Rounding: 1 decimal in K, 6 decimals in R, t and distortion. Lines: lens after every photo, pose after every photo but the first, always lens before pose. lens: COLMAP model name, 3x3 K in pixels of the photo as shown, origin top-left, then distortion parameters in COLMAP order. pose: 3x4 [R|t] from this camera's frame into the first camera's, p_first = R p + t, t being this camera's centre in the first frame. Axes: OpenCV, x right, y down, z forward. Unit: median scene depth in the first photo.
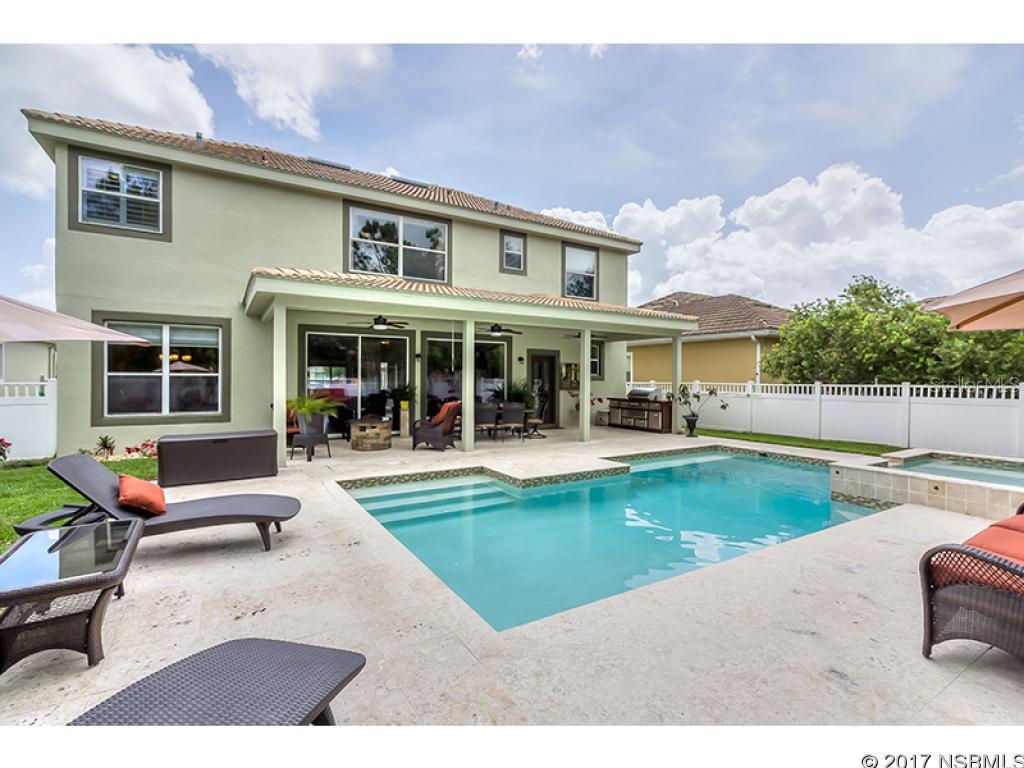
lens RADIAL K [[466.9, 0, 508.8], [0, 466.9, 382.9], [0, 0, 1]] dist [-0.000389, 0.000021]
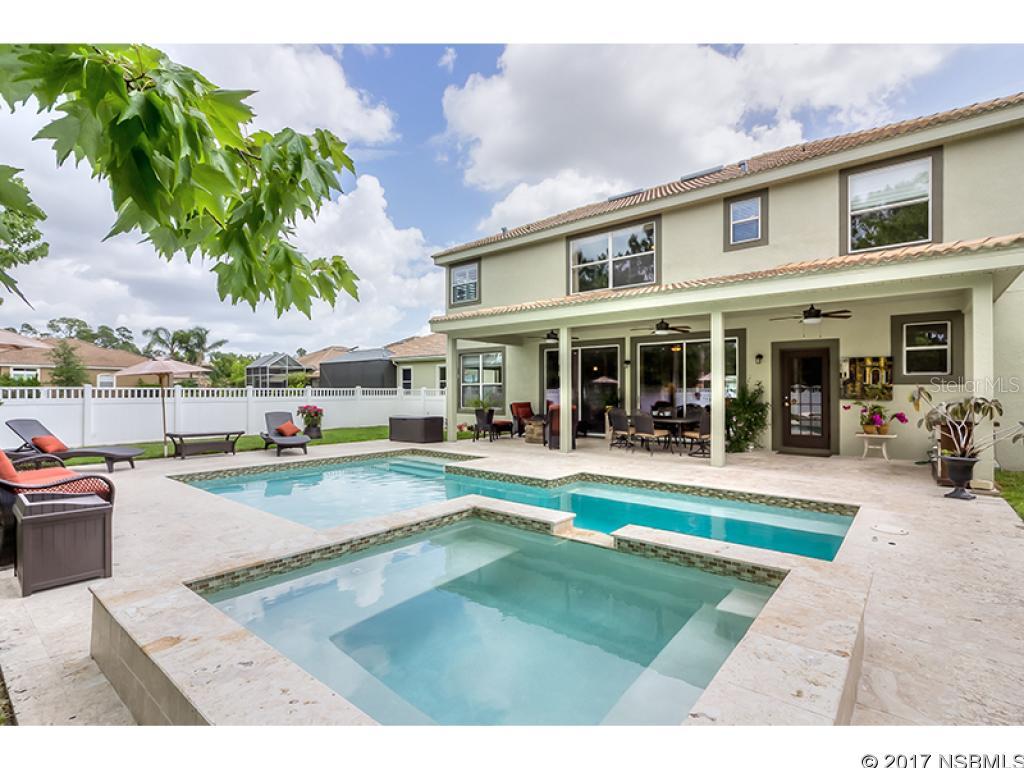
lens RADIAL K [[495.9, 0, 510.2], [0, 495.9, 387.3], [0, 0, 1]] dist [0.004055, 0.000633]
pose [[0.330117, -0.006691, -0.943916, 0.653617], [-0.000423, 0.999974, -0.007237, 0.004290], [0.943940, 0.002789, 0.330105, 0.356874]]
